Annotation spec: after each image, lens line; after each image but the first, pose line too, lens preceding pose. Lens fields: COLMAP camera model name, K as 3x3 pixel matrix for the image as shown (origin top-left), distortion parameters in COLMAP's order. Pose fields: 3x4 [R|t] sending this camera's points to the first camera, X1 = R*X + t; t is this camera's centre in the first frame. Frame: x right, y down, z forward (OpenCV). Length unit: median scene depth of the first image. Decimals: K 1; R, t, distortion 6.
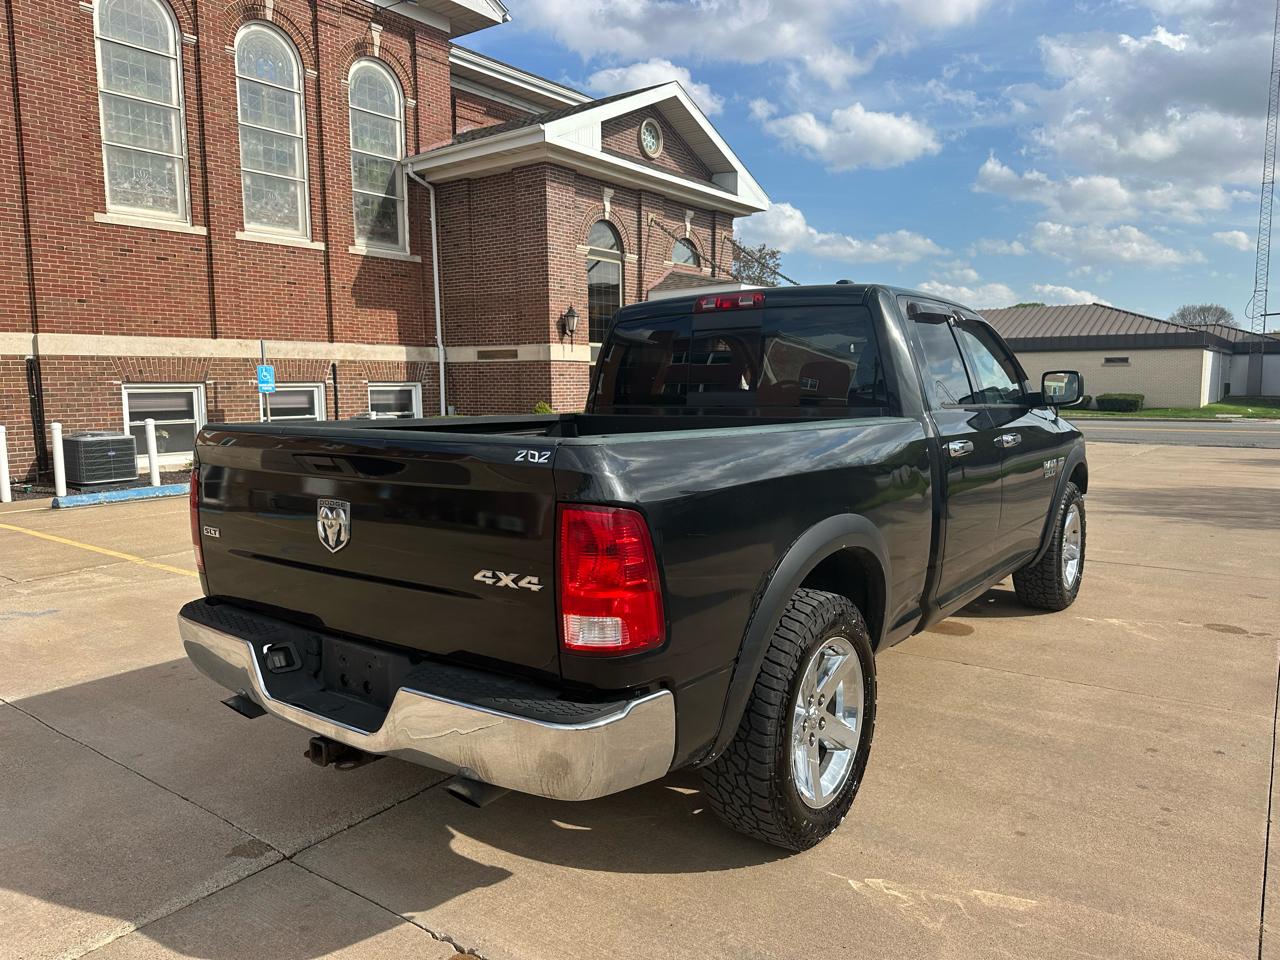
lens RADIAL K [[898.1, 0, 639.3], [0, 898.1, 488.1], [0, 0, 1]] dist [0.035955, -0.050089]
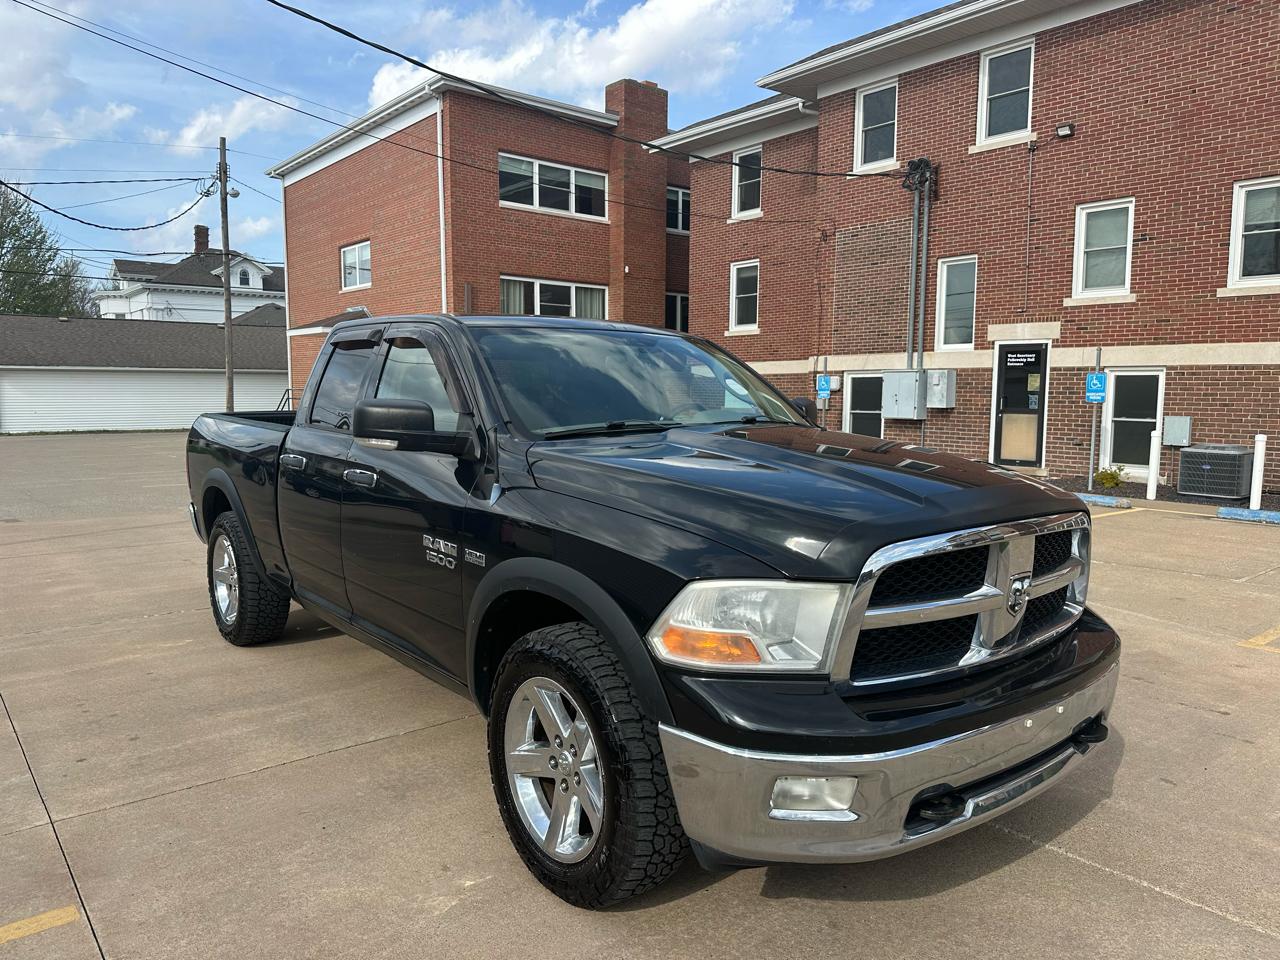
lens RADIAL K [[898.1, 0, 632.4], [0, 898.1, 480.0], [0, 0, 1]] dist [0.035955, -0.050089]
pose [[-0.250521, 0.107049, -0.962174, 0.410173], [-0.117489, 0.983160, 0.139975, -0.070409], [0.960955, 0.148111, -0.233726, 0.510415]]
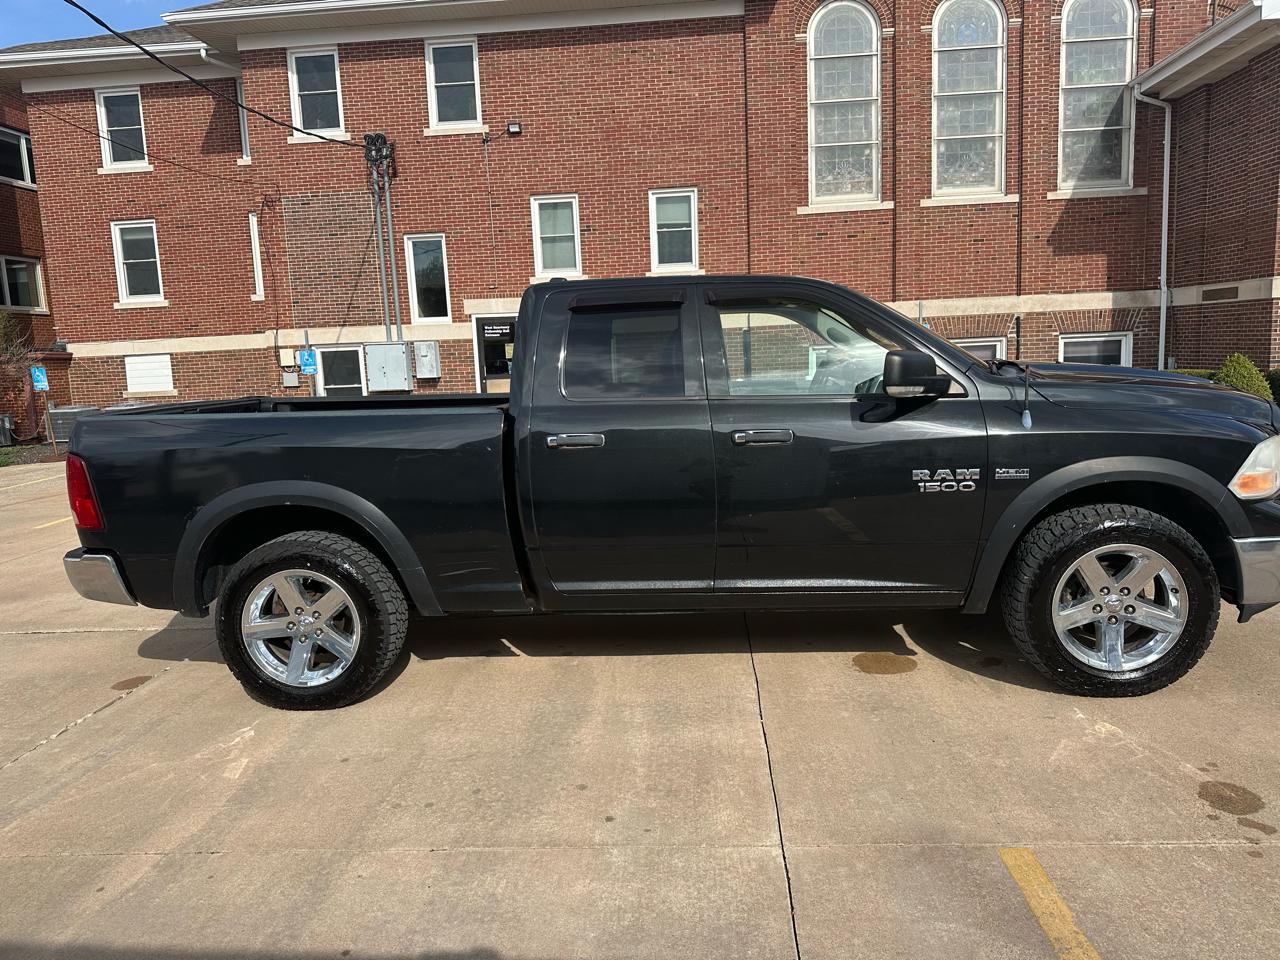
lens RADIAL K [[898.1, 0, 640.3], [0, 898.1, 478.7], [0, 0, 1]] dist [0.035955, -0.050089]
pose [[0.534102, 0.106842, -0.838642, 0.375880], [-0.062889, 0.994255, 0.086615, -0.028401], [0.843078, 0.006480, 0.537753, 0.159172]]
